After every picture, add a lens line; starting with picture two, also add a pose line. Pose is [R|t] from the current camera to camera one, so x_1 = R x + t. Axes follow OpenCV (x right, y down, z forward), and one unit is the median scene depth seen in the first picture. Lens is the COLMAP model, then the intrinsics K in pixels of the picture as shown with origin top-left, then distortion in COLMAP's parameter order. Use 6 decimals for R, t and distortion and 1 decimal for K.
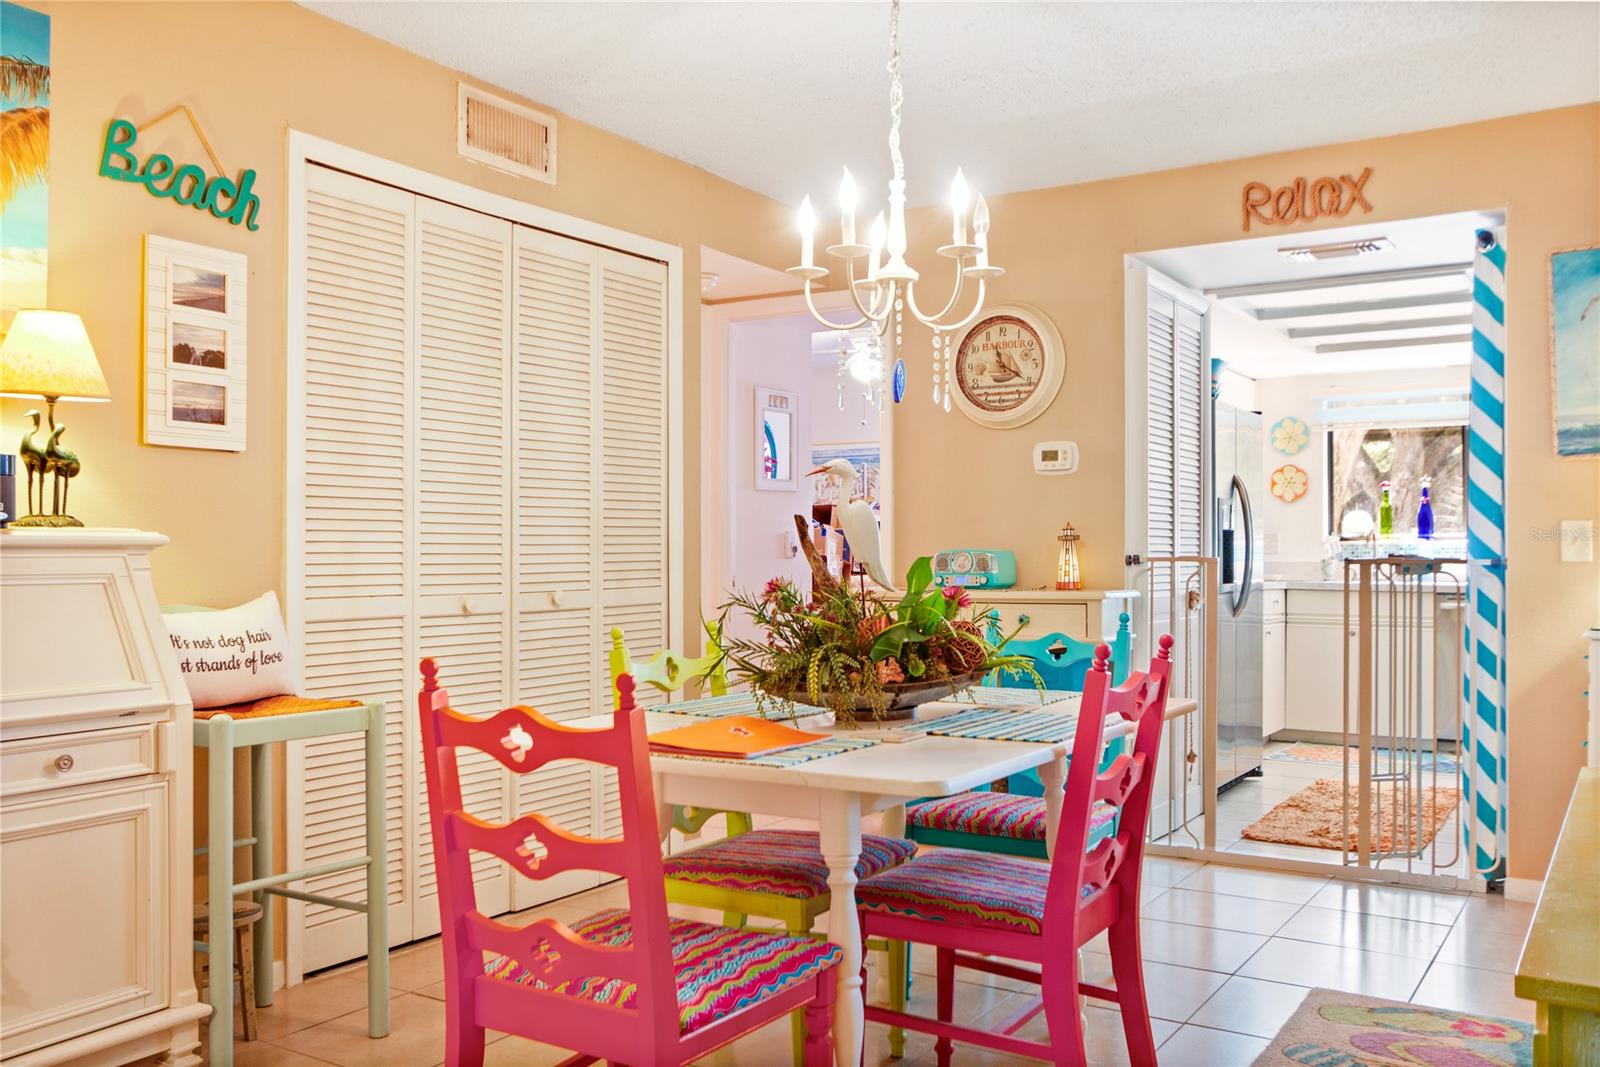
lens RADIAL K [[1355.8, 0, 801.2], [0, 1355.8, 555.2], [0, 0, 1]] dist [-0.018557, 0.022335]
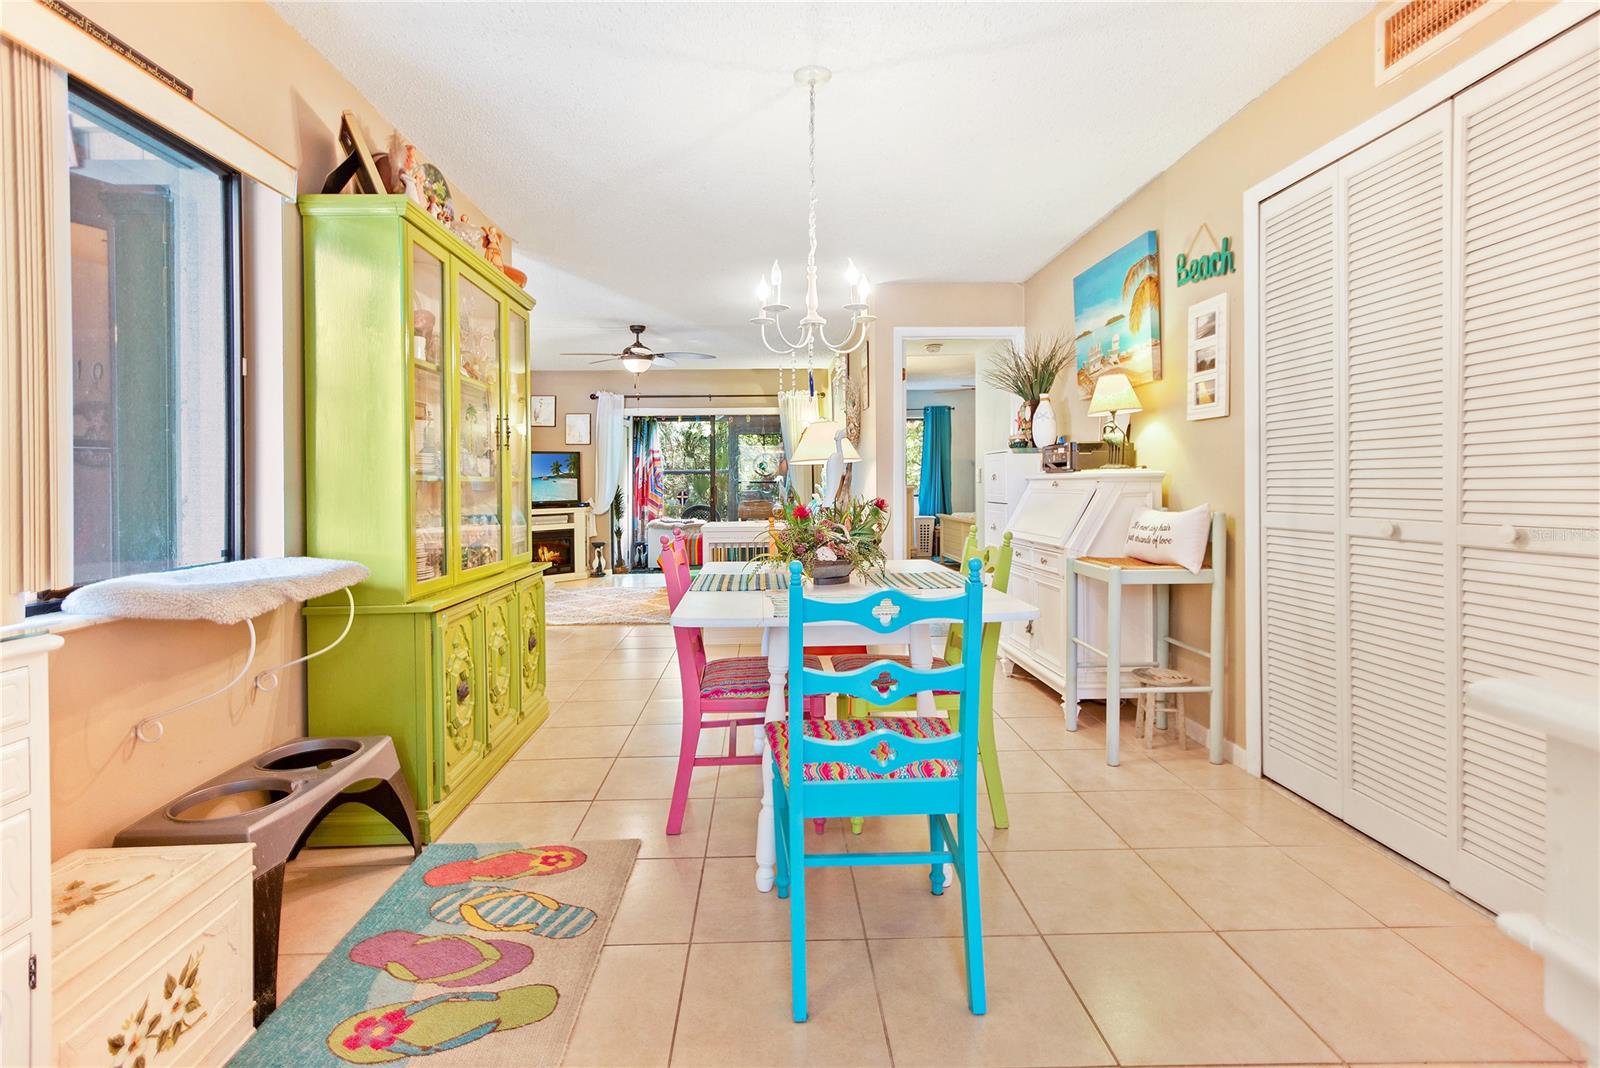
lens RADIAL K [[739.0, 0, 777.6], [0, 739.0, 487.7], [0, 0, 1]] dist [-0.000610, 0.000003]
pose [[-0.830534, 0.006551, -0.556930, 0.539711], [0.003068, 0.999969, 0.007187, 0.000322], [0.556960, 0.004260, -0.830528, 1.505254]]
